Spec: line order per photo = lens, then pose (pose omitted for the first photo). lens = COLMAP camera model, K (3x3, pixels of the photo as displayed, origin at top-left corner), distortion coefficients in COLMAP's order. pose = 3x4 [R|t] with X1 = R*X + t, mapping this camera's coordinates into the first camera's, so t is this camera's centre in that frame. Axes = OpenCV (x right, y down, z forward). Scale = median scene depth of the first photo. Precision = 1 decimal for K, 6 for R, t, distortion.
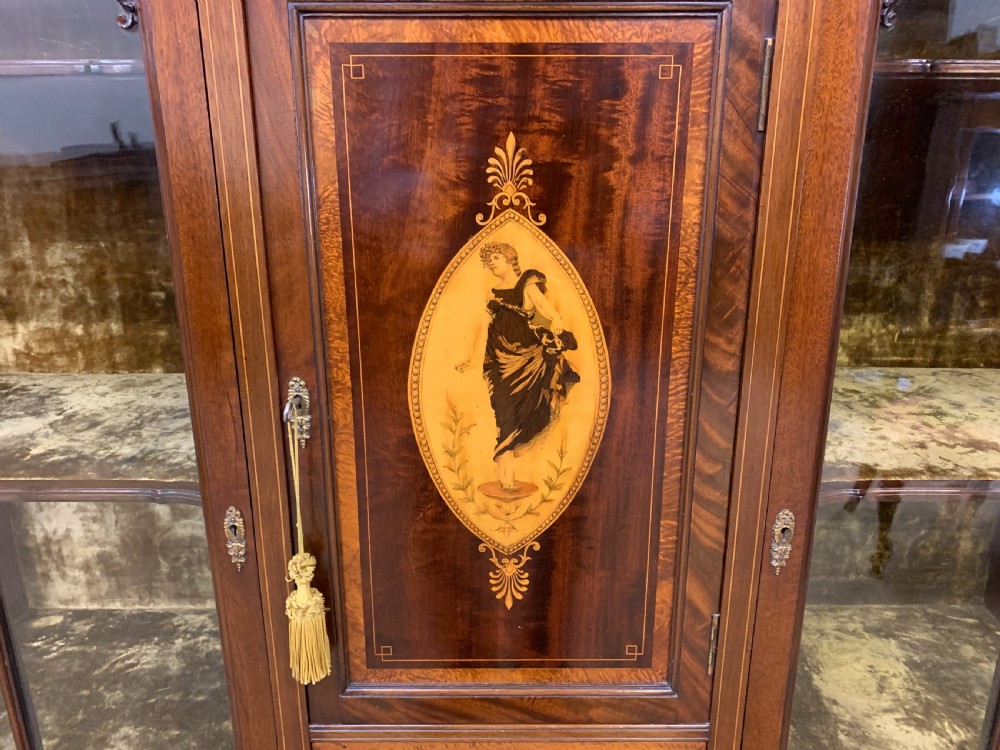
lens RADIAL K [[780.8, 0, 505.4], [0, 780.8, 382.4], [0, 0, 1]] dist [0.028385, -0.011606]
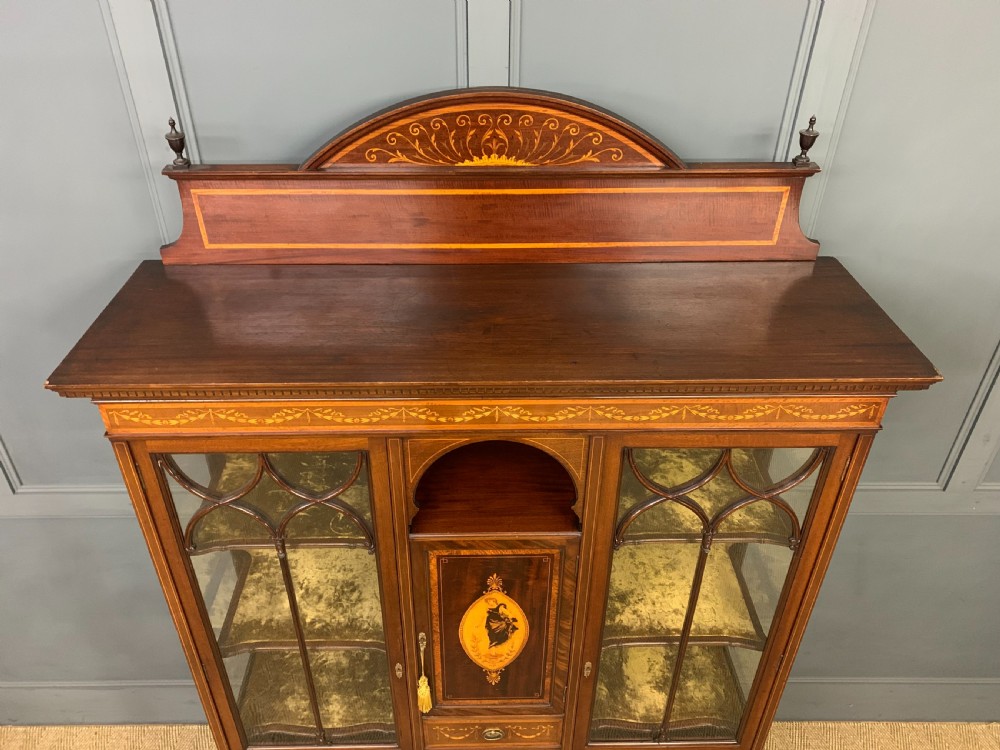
lens RADIAL K [[778.1, 0, 491.4], [0, 778.1, 392.0], [0, 0, 1]] dist [0.046106, -0.051787]
pose [[0.999803, -0.005699, 0.018994, -0.052366], [-0.000125, 0.955981, 0.293430, -1.619575], [-0.019830, -0.293374, 0.955792, -1.453738]]
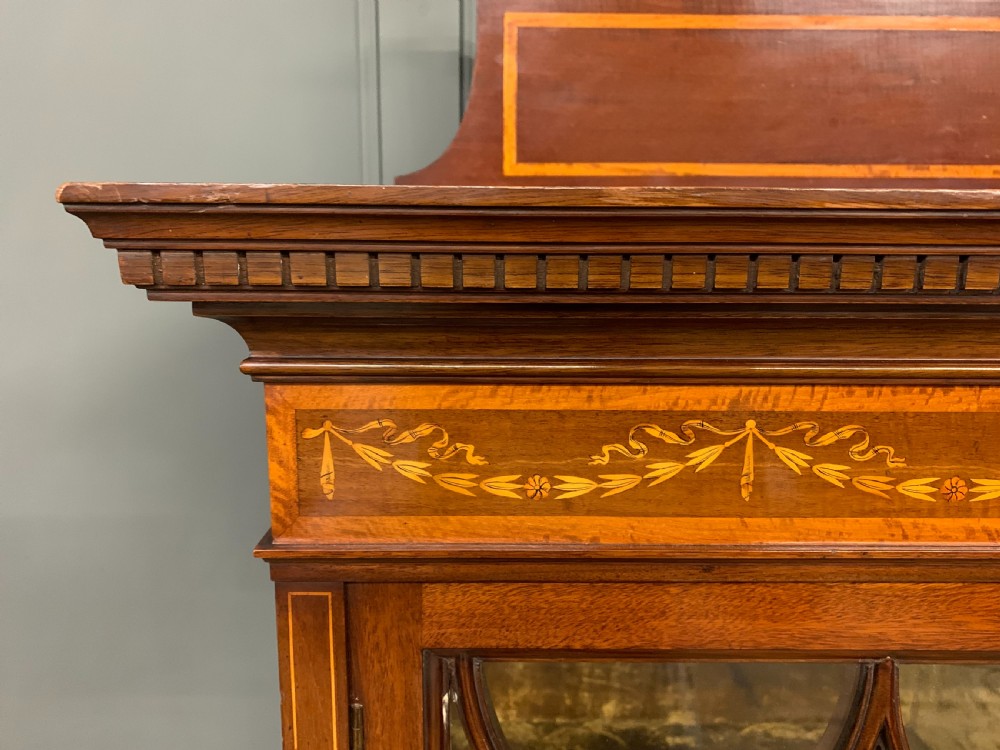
lens RADIAL K [[778.1, 0, 501.3], [0, 778.1, 374.8], [0, 0, 1]] dist [0.046106, -0.051787]
pose [[0.999965, 0.006722, 0.004966, -0.950033], [-0.006006, 0.991181, -0.132376, -0.900455], [-0.005812, 0.132341, 0.991187, 0.132046]]
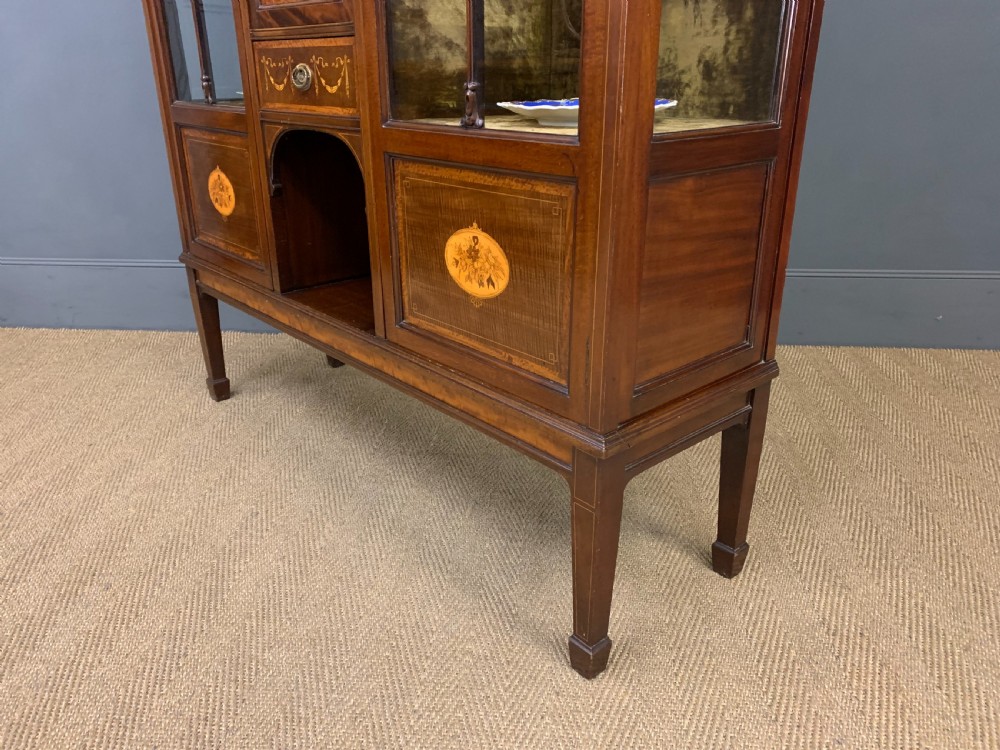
lens RADIAL K [[778.1, 0, 462.6], [0, 778.1, 396.2], [0, 0, 1]] dist [0.046106, -0.051787]
pose [[0.635926, 0.299012, -0.711470, 2.022623], [-0.213200, 0.954082, 0.210413, 0.869525], [0.741717, 0.017878, 0.670475, 0.042010]]
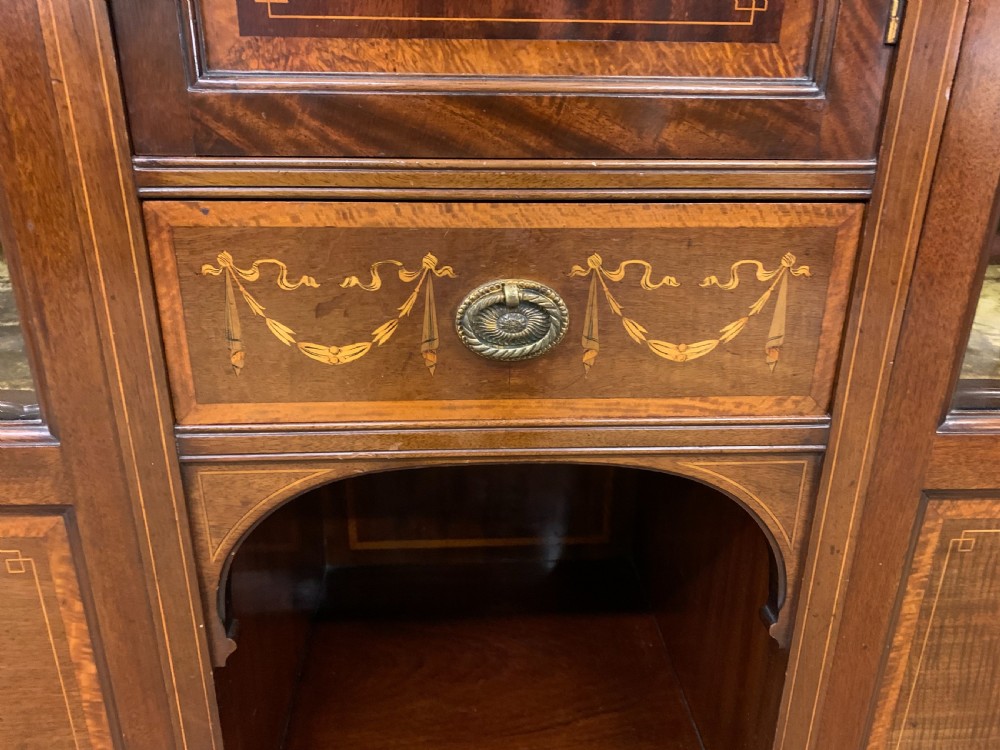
lens RADIAL K [[778.1, 0, 502.7], [0, 778.1, 374.3], [0, 0, 1]] dist [0.046106, -0.051787]
pose [[0.997958, -0.010718, 0.062964, -0.041674], [0.006424, 0.997664, 0.068009, 0.588582], [-0.063546, -0.067466, 0.995696, 0.490752]]
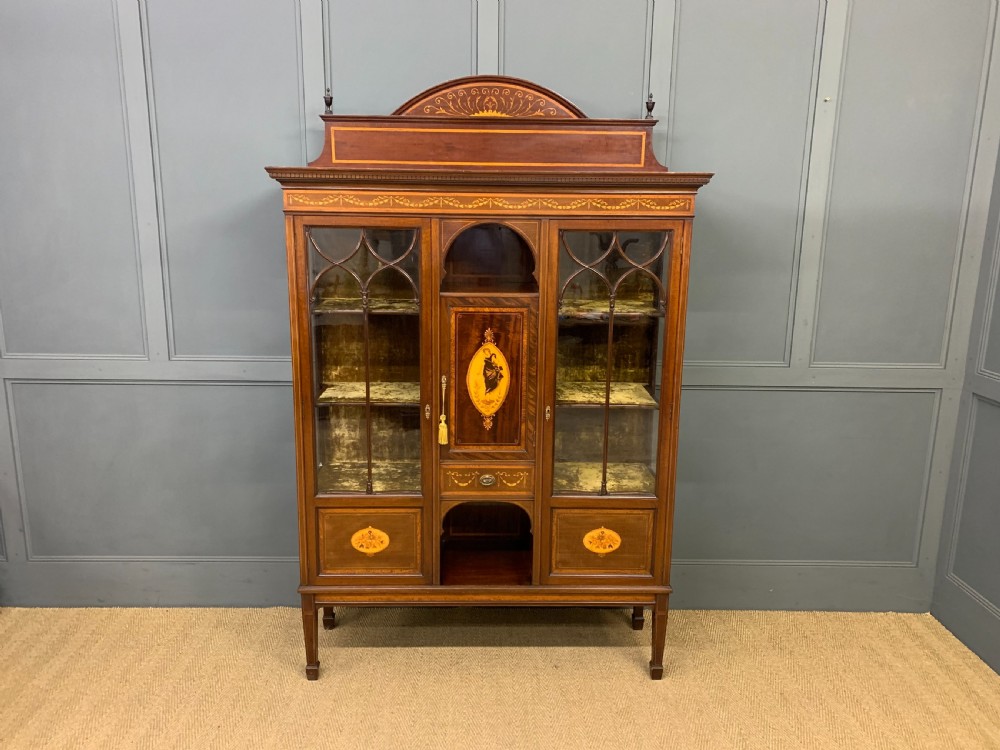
lens RADIAL K [[778.1, 0, 498.8], [0, 778.1, 376.7], [0, 0, 1]] dist [0.046106, -0.051787]
pose [[0.999557, 0.008250, 0.028610, -0.062931], [-0.005656, 0.995963, -0.089581, 0.392507], [-0.029233, 0.089380, 0.995569, -3.458535]]
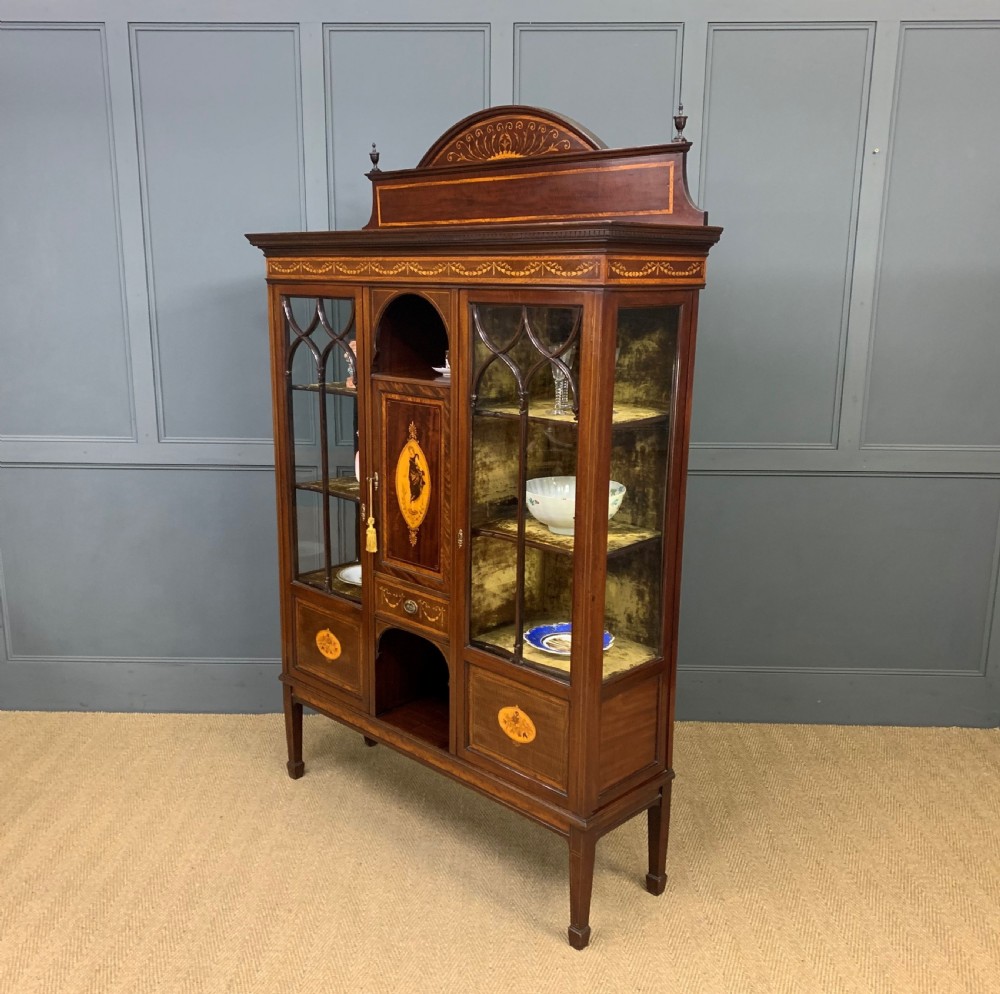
lens RADIAL K [[1017.2, 0, 474.1], [0, 1017.2, 518.5], [0, 0, 1]] dist [0.045495, 0.000000]
pose [[0.705324, 0.172357, -0.687613, 3.508208], [-0.222421, 0.974816, 0.016197, 0.025874], [0.673088, 0.141515, 0.725897, -2.289770]]
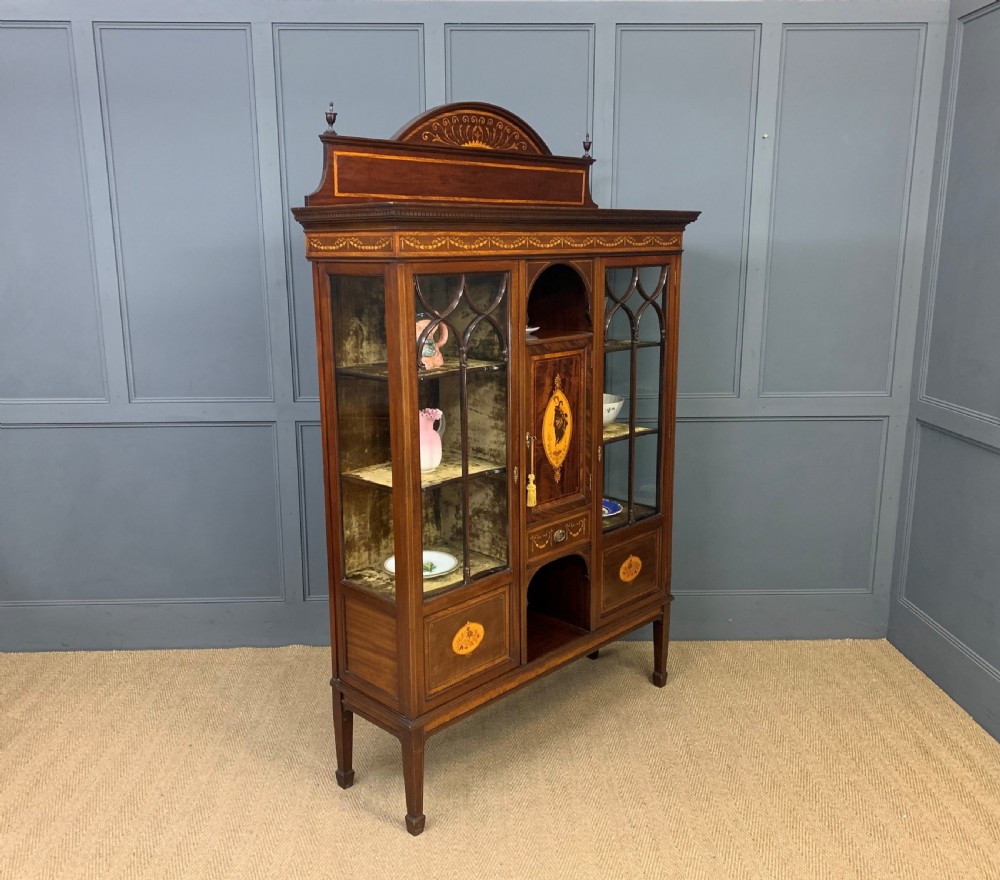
lens RADIAL K [[912.8, 0, 499.5], [0, 912.8, 449.0], [0, 0, 1]] dist [0.027241, 0.000000]
pose [[0.698463, -0.162840, 0.696873, -3.650345], [0.223729, 0.974645, 0.003508, 0.029629], [-0.679775, 0.153461, 0.717186, -2.340005]]
